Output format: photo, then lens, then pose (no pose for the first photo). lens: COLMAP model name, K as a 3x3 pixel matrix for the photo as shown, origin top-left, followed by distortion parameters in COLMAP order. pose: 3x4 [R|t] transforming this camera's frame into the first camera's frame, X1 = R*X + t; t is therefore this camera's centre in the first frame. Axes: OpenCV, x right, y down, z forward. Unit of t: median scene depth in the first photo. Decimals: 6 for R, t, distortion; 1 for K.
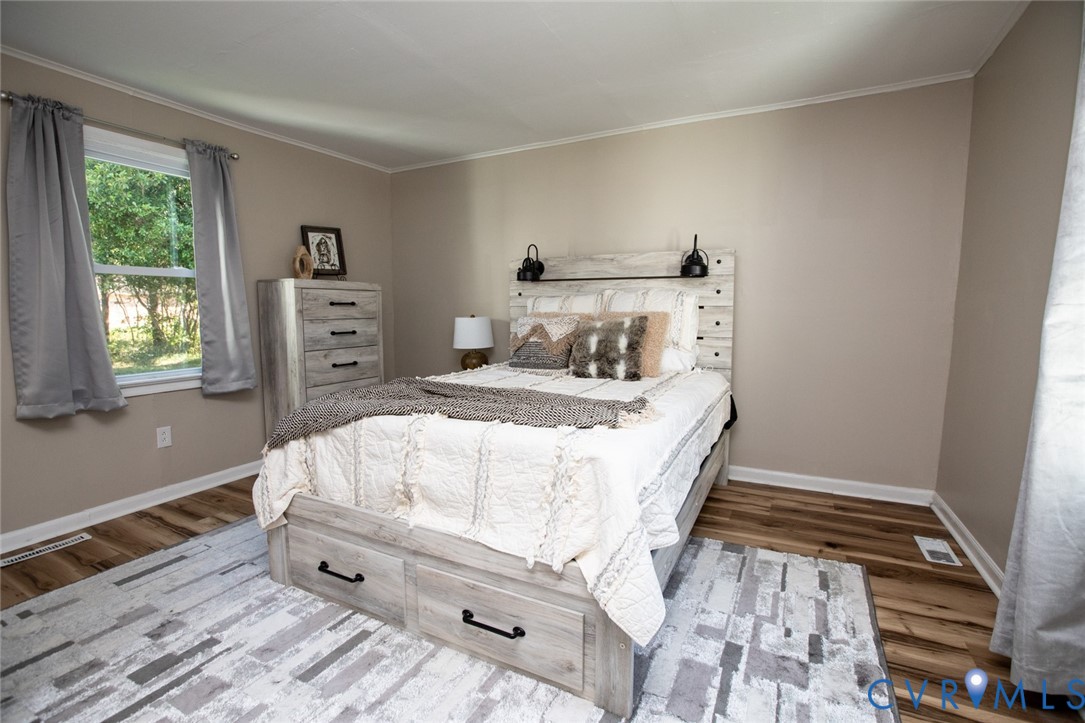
lens RADIAL K [[499.0, 0, 539.7], [0, 499.0, 357.2], [0, 0, 1]] dist [-0.050111, 0.018248]
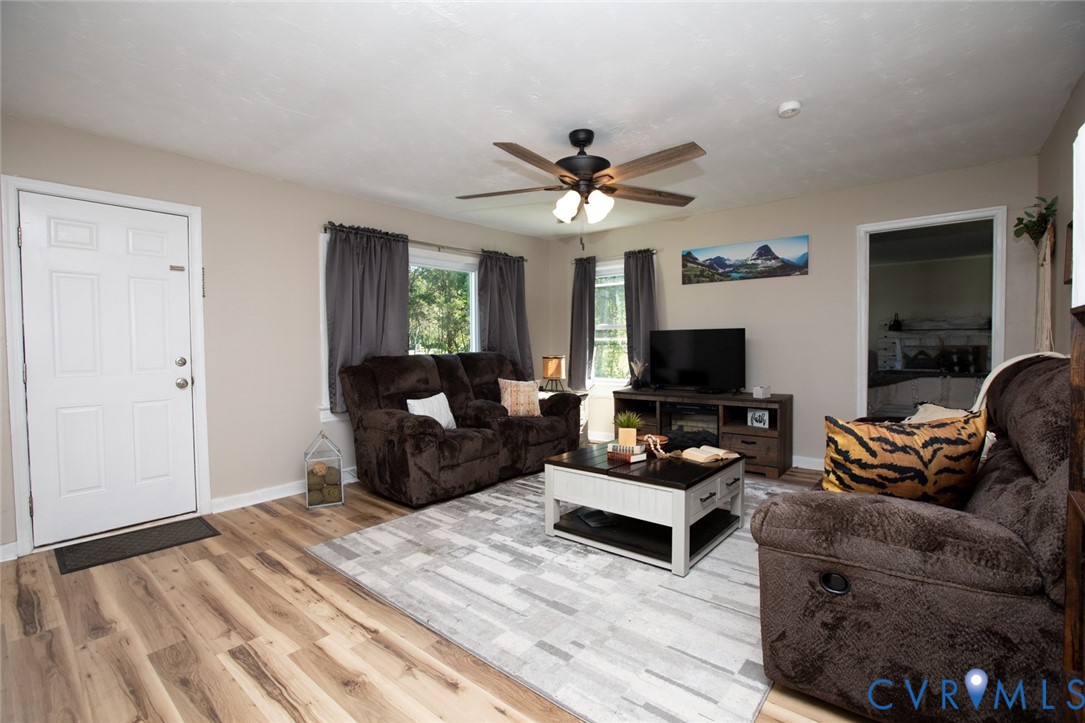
lens RADIAL K [[495.3, 0, 537.5], [0, 495.3, 358.6], [0, 0, 1]] dist [-0.058697, 0.026565]
pose [[0.973800, -0.005022, -0.227350, -1.208077], [-0.012045, 0.997214, -0.073619, 0.153276], [0.227086, 0.074429, 0.971026, -1.545125]]
